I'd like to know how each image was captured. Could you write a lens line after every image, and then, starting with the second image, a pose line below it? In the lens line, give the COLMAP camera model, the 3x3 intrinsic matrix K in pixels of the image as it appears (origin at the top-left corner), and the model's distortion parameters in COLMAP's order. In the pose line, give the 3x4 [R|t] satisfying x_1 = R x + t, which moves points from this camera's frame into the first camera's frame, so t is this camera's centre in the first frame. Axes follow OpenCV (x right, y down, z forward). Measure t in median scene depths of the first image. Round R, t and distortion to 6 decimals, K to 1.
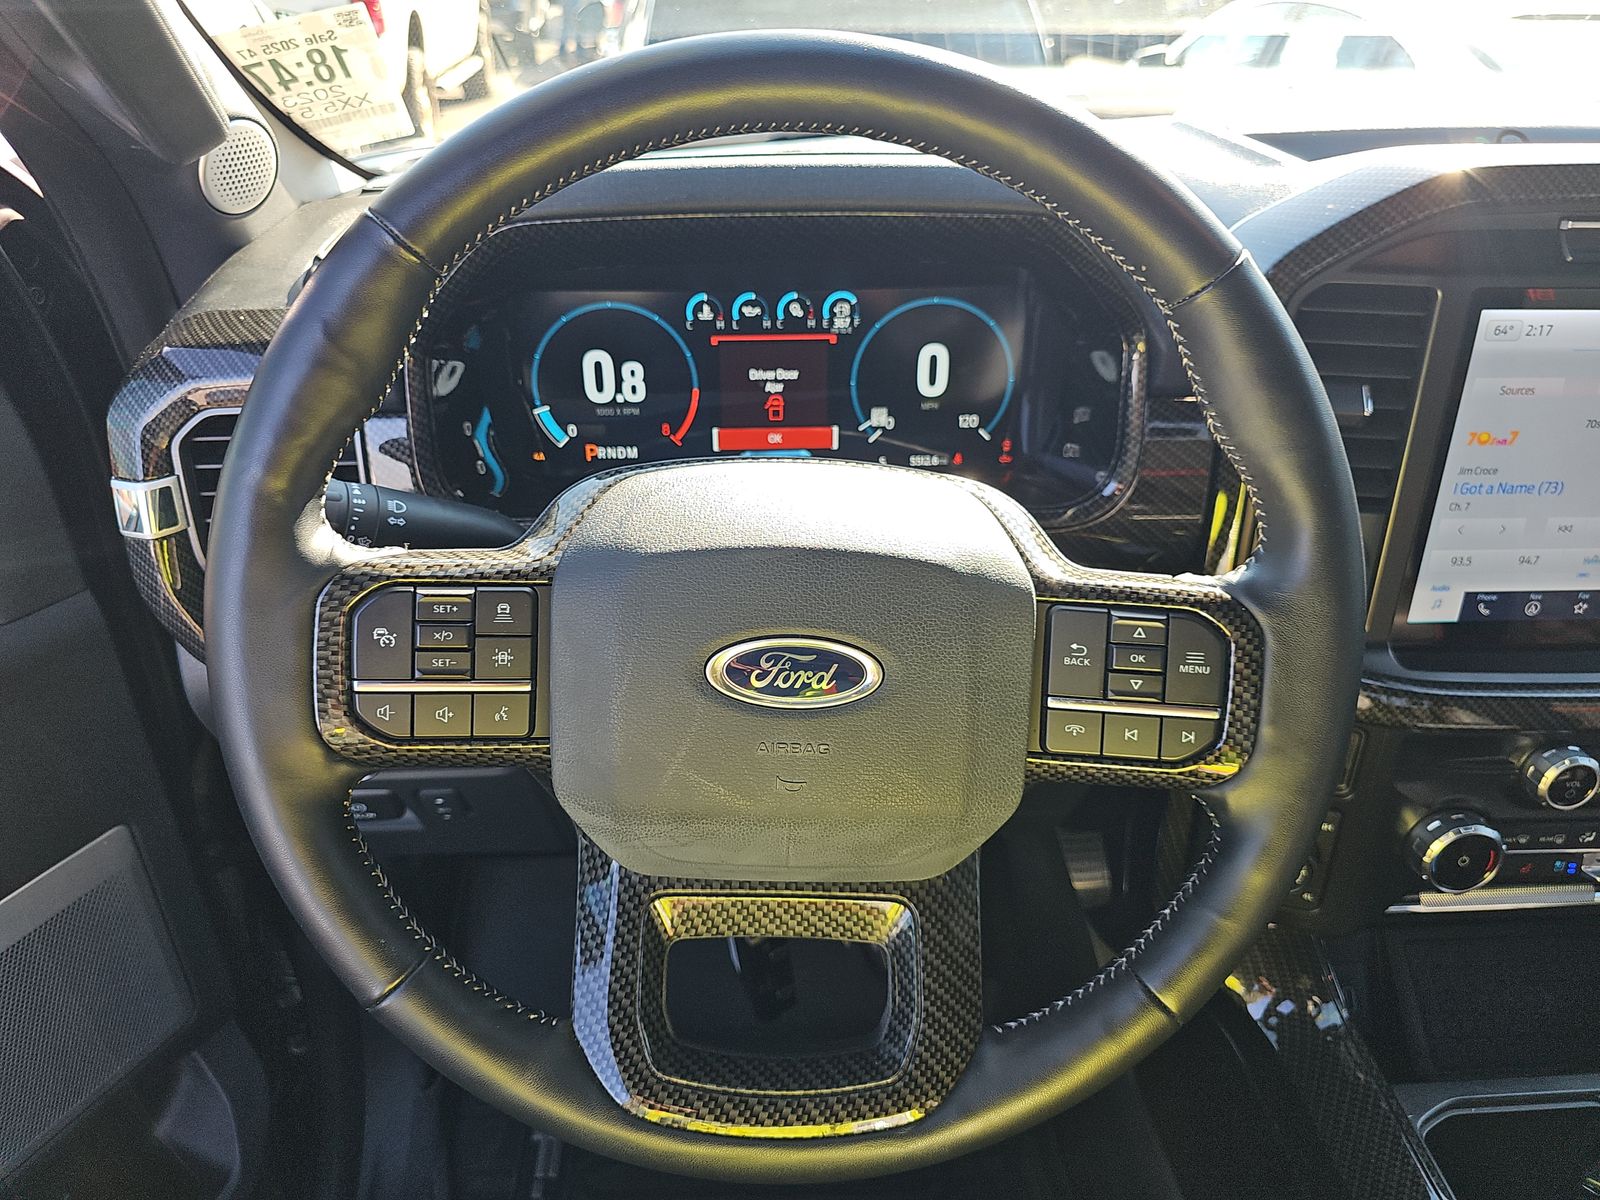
lens RADIAL K [[1065.8, 0, 799.6], [0, 1065.8, 623.8], [0, 0, 1]] dist [-0.001824, -0.002827]
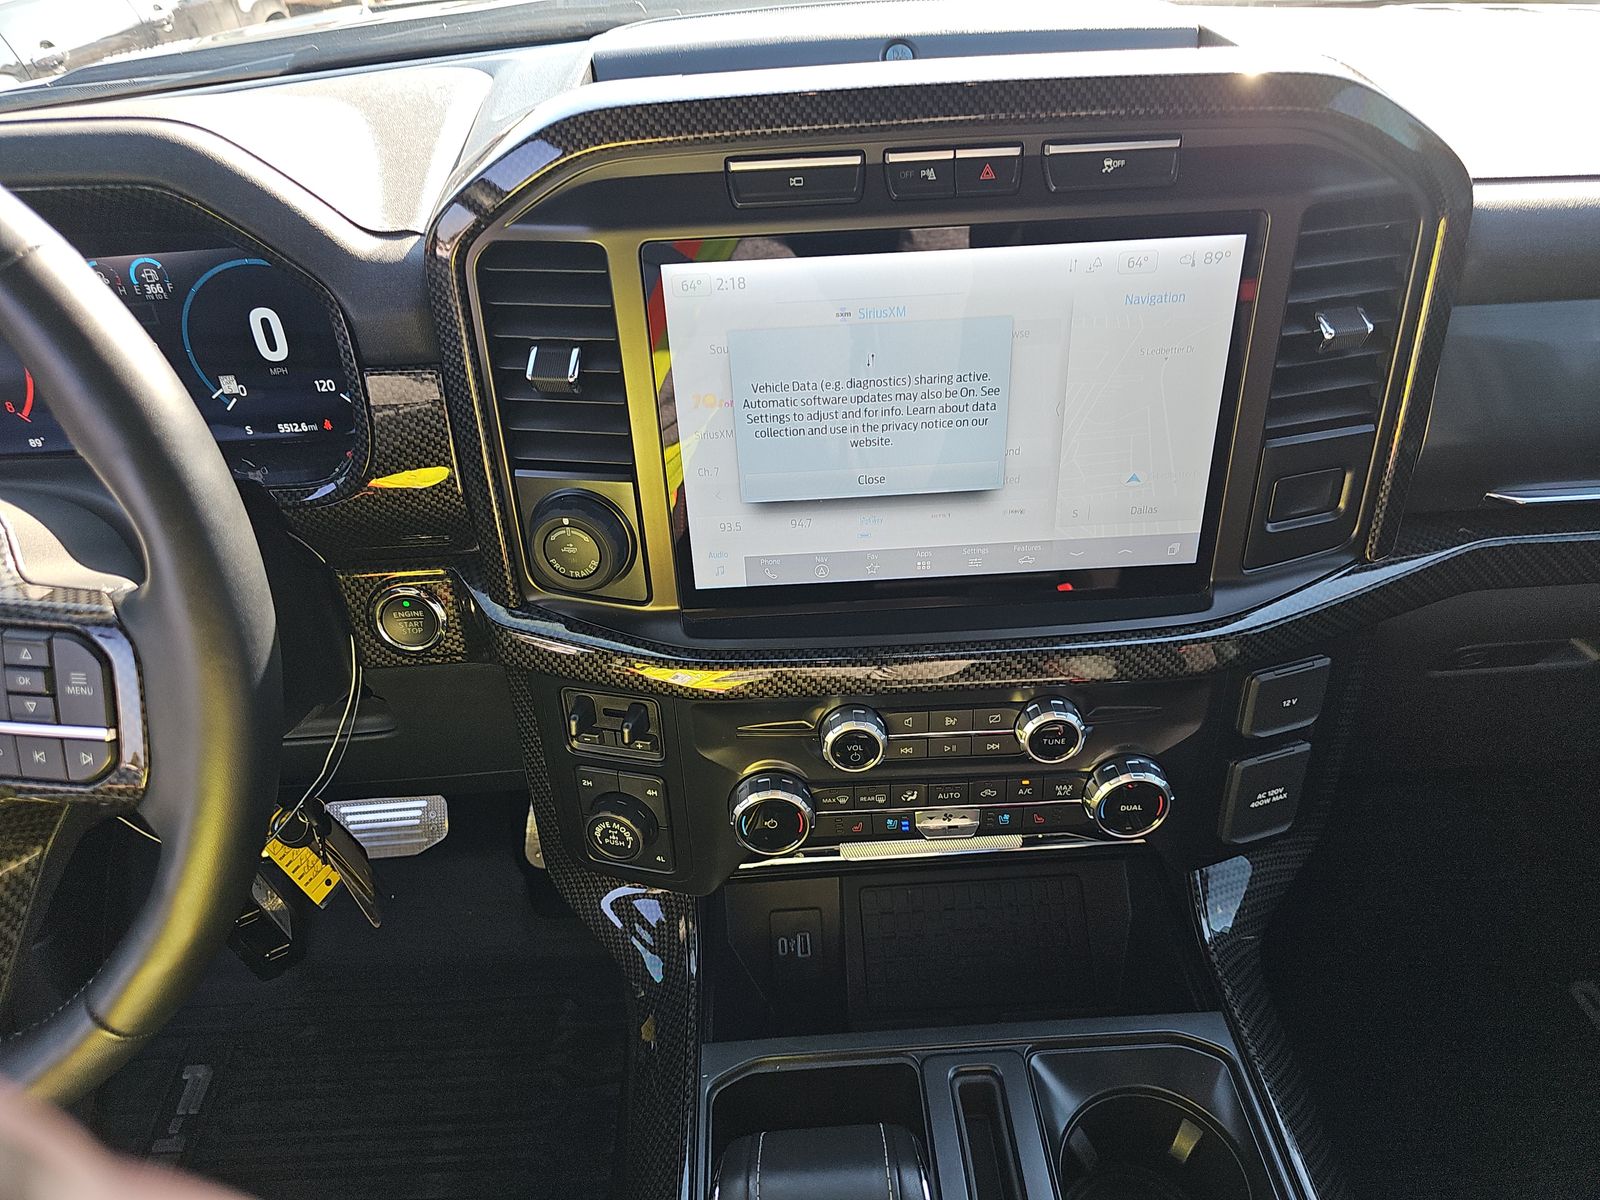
lens RADIAL K [[1049.6, 0, 799.9], [0, 1049.6, 626.0], [0, 0, 1]] dist [0.077152, -0.079631]
pose [[0.998786, -0.034511, -0.035153, 0.780271], [0.037666, 0.994911, 0.093457, -0.060180], [0.031749, -0.094667, 0.995003, 0.042015]]
